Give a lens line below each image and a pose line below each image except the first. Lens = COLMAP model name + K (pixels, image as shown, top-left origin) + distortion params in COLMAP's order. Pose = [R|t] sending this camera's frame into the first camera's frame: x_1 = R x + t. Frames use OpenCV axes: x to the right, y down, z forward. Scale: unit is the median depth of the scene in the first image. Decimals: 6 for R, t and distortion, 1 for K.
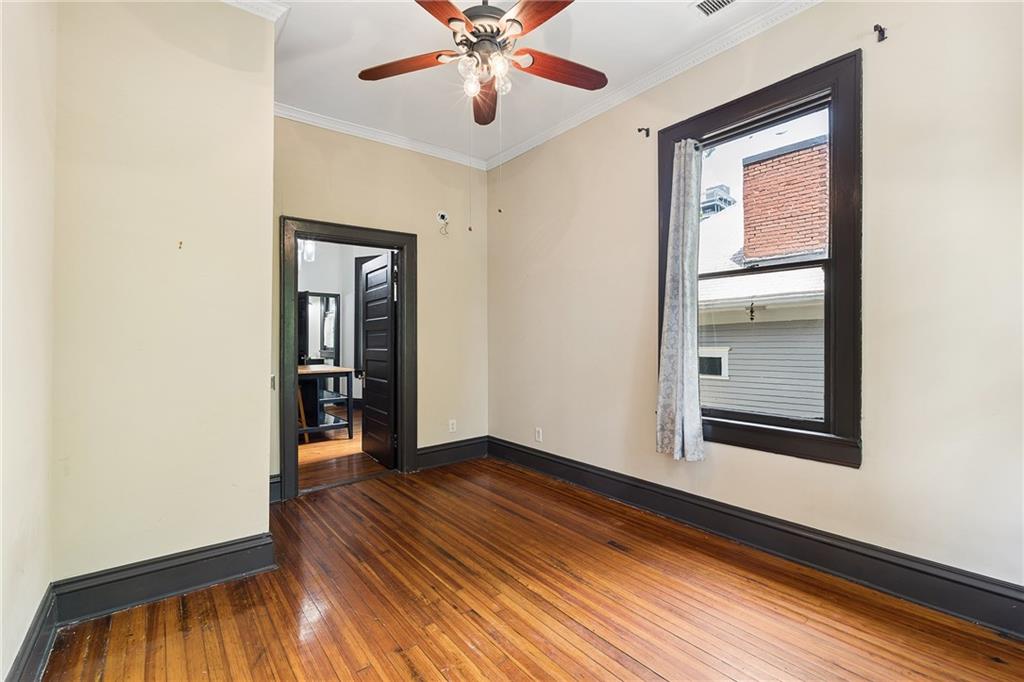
lens RADIAL K [[454.0, 0, 517.3], [0, 454.0, 339.6], [0, 0, 1]] dist [-0.003122, -0.000386]
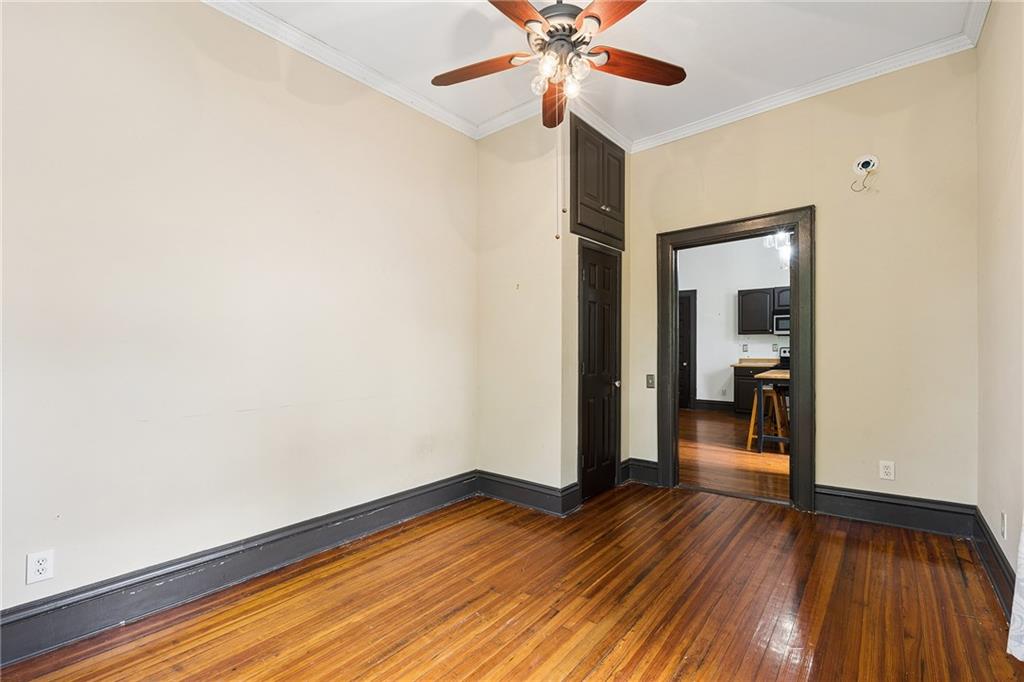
lens RADIAL K [[454.0, 0, 506.0], [0, 454.0, 345.2], [0, 0, 1]] dist [-0.003122, -0.000386]
pose [[0.190994, -0.003226, -0.981586, 0.771943], [0.014111, 0.999900, -0.000541, -0.002771], [0.981490, -0.013748, 0.191020, 0.611685]]
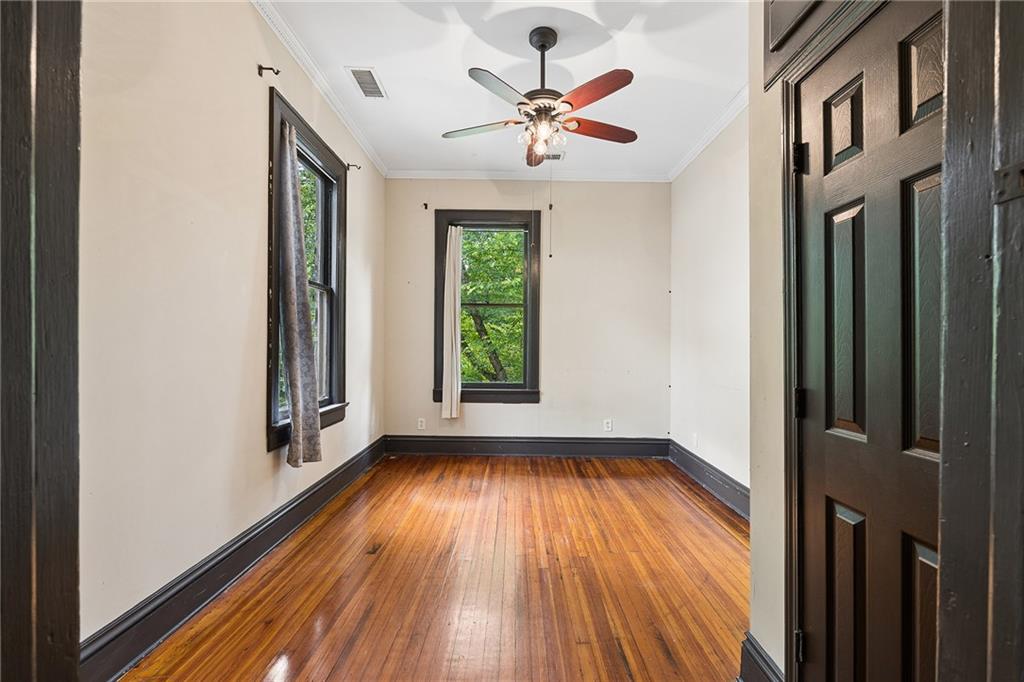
lens RADIAL K [[454.0, 0, 506.3], [0, 454.0, 341.4], [0, 0, 1]] dist [-0.003122, -0.000386]
pose [[-0.768362, -0.005195, 0.639994, -0.724029], [-0.010490, 0.999935, -0.004477, 0.003287], [-0.639929, -0.010153, -0.768367, 1.810233]]
